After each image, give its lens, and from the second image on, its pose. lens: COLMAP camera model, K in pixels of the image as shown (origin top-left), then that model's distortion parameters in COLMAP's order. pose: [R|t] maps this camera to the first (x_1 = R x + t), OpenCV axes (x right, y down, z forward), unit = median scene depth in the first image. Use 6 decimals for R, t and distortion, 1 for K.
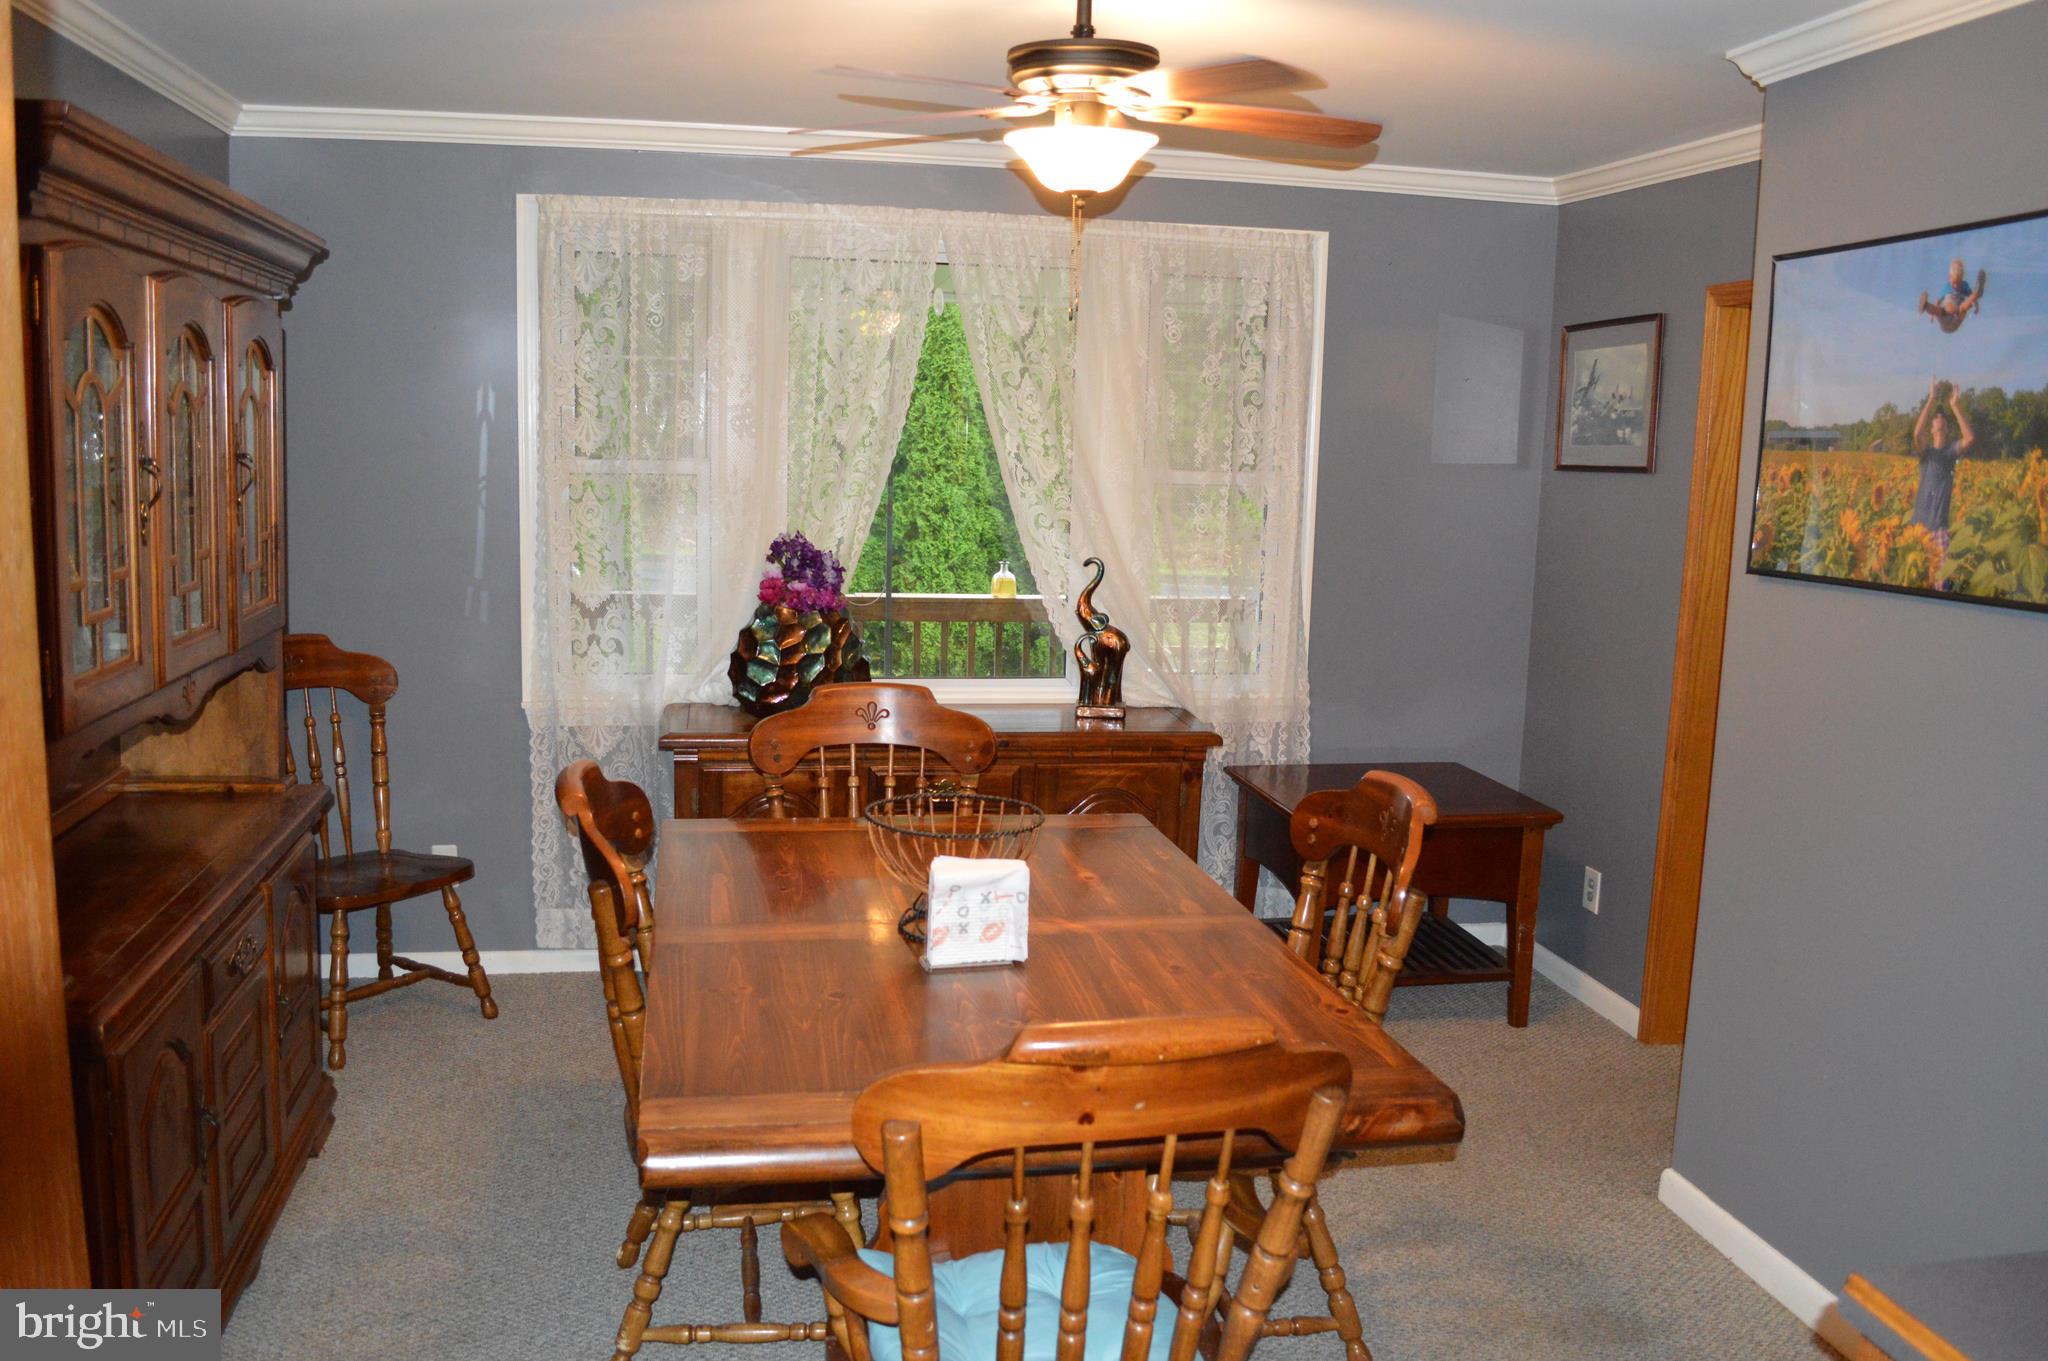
lens RADIAL K [[1684.6, 0, 1029.1], [0, 1684.6, 675.9], [0, 0, 1]] dist [-0.041577, -0.000368]
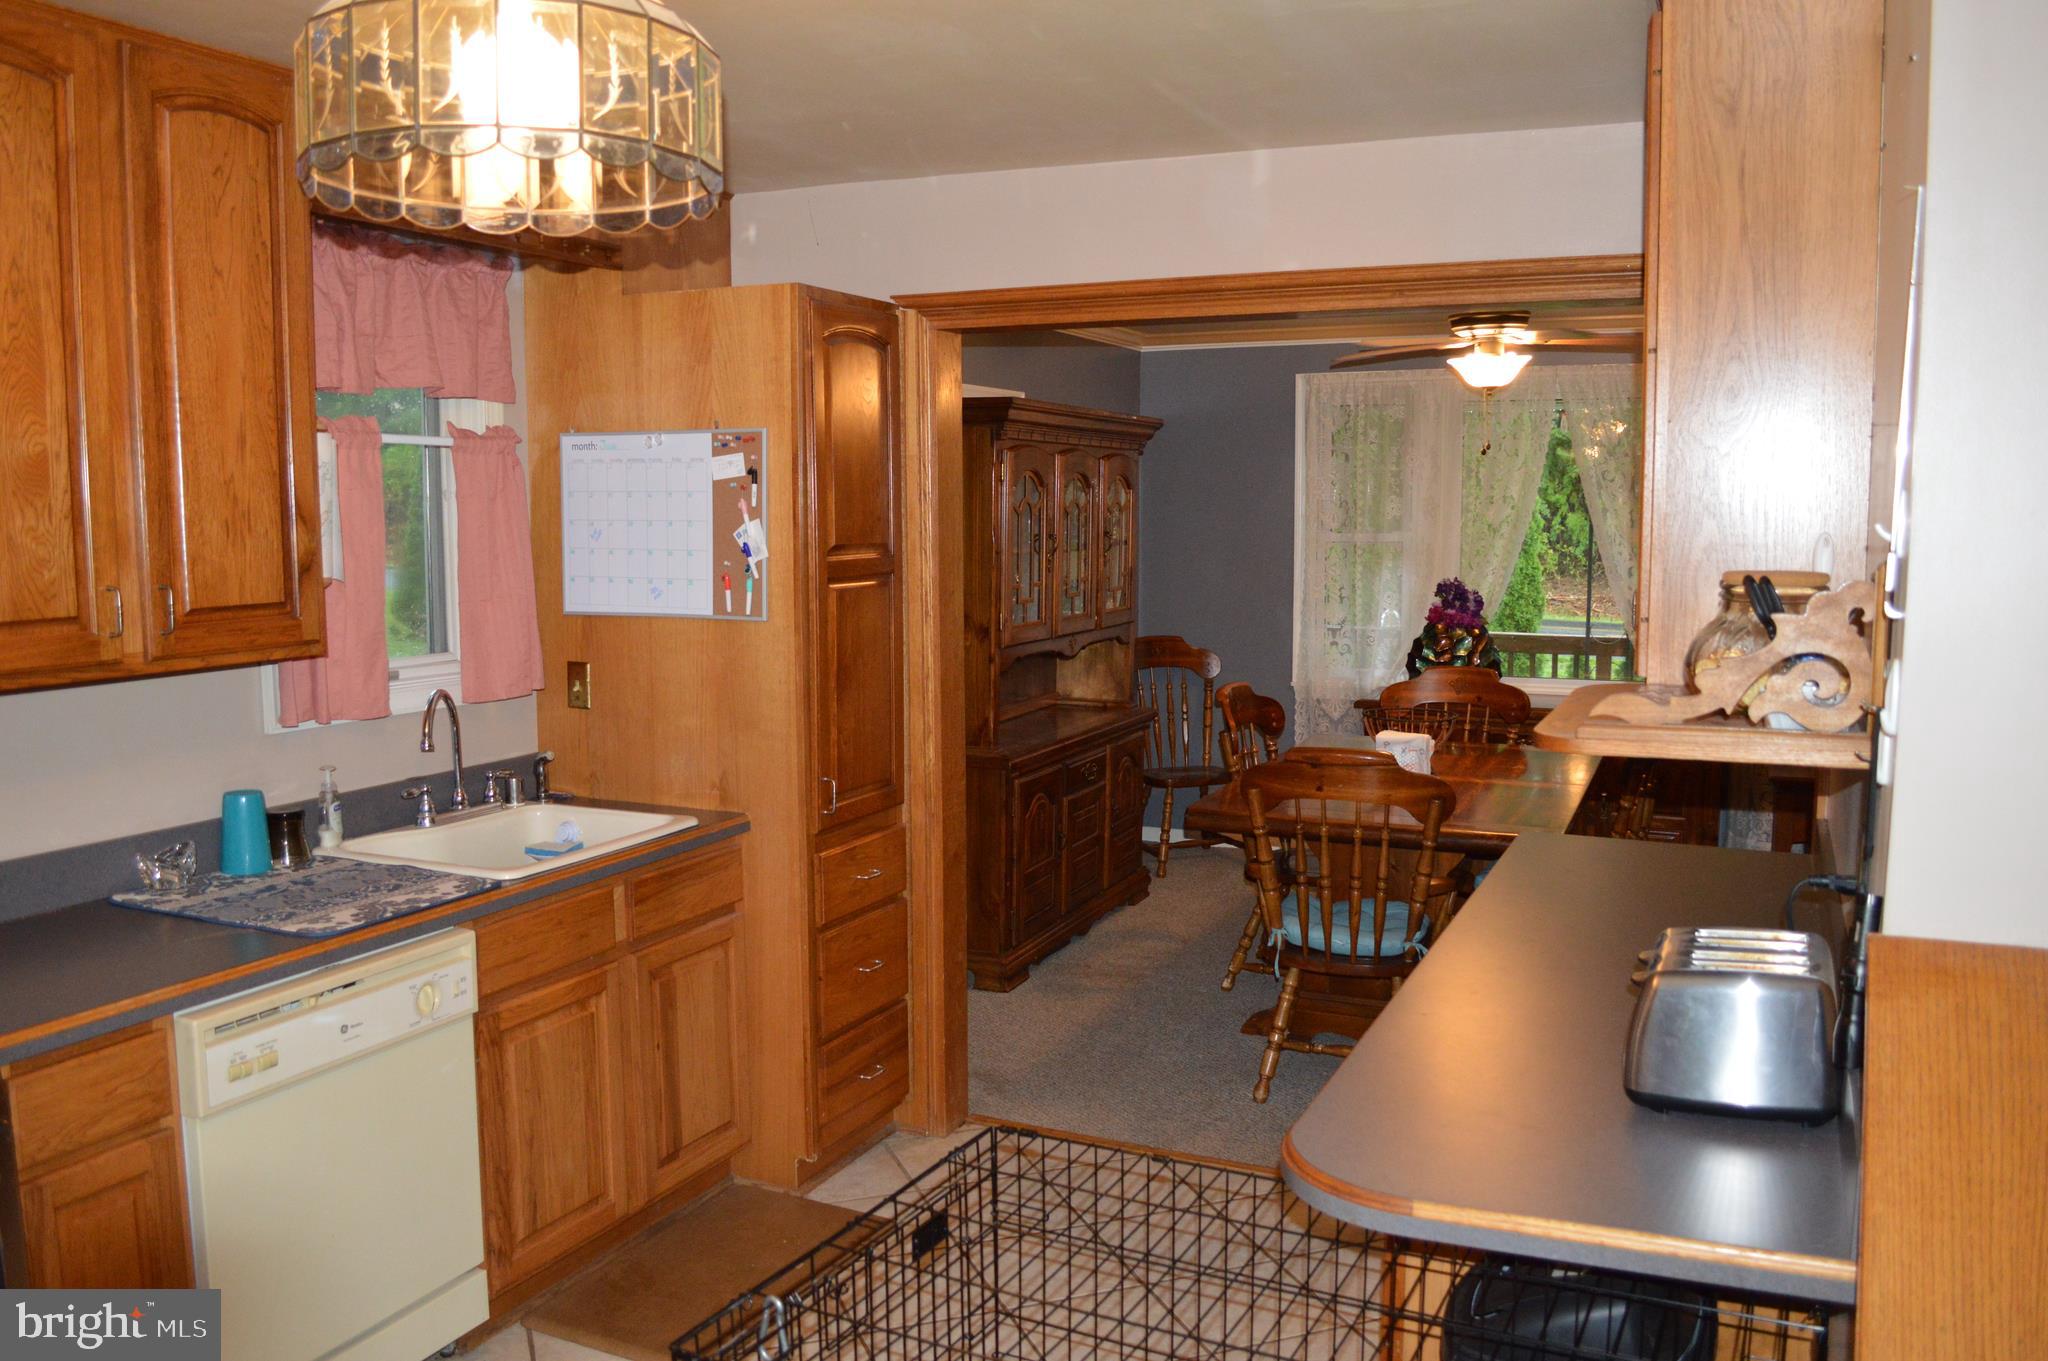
lens RADIAL K [[1684.6, 0, 1021.5], [0, 1684.6, 678.3], [0, 0, 1]] dist [-0.041577, -0.000368]
pose [[0.827212, 0.032333, -0.560959, 0.410933], [-0.056719, 0.998049, -0.026113, 0.071824], [0.559020, 0.053418, 0.827431, -0.513023]]
